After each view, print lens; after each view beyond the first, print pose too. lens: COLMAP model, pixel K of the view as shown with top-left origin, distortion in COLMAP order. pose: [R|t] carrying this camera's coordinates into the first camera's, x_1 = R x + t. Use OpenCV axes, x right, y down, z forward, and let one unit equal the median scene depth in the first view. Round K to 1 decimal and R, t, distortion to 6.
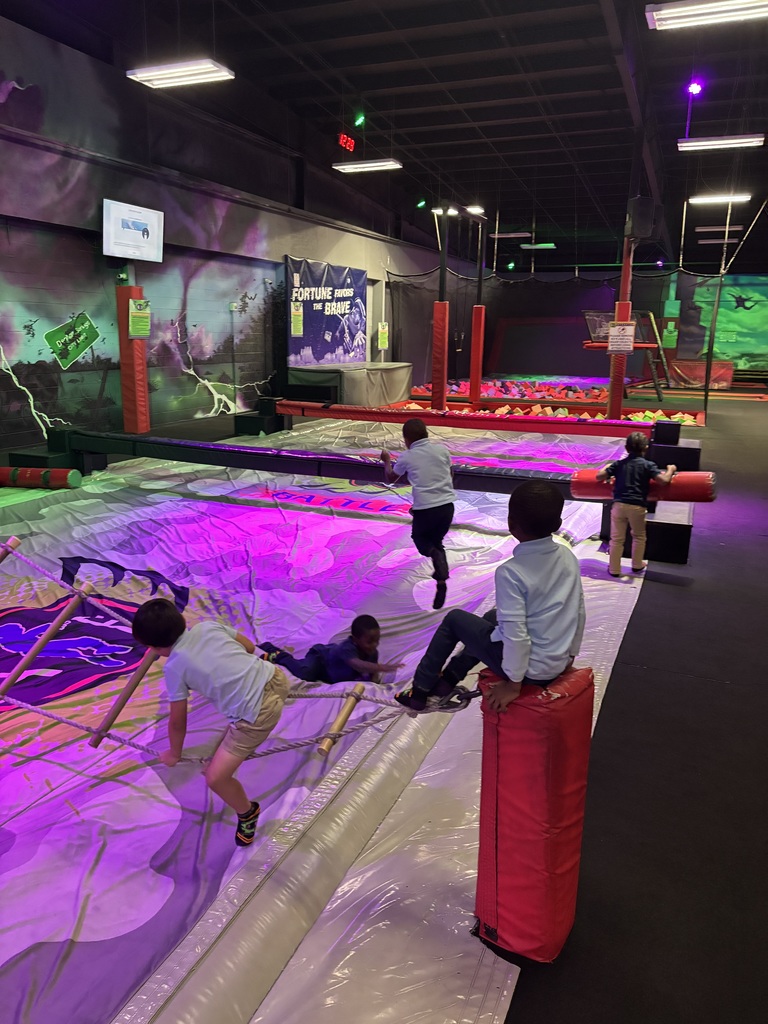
lens RADIAL K [[776.6, 0, 382.4], [0, 776.6, 513.4], [0, 0, 1]] dist [0.028971, -0.020189]
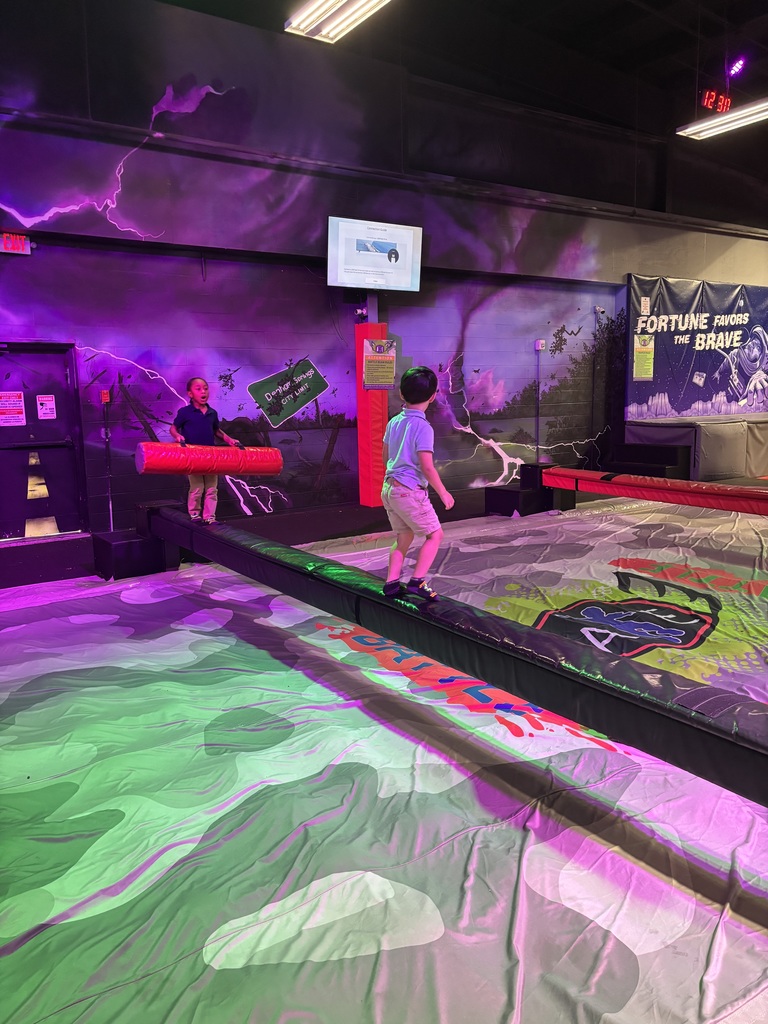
lens RADIAL K [[776.6, 0, 387.3], [0, 776.6, 513.4], [0, 0, 1]] dist [0.028971, -0.020189]
pose [[0.841573, 0.044215, -0.538331, 0.110470], [-0.085391, 0.995002, -0.051769, -0.050591], [0.533352, 0.089536, 0.841142, 0.309348]]
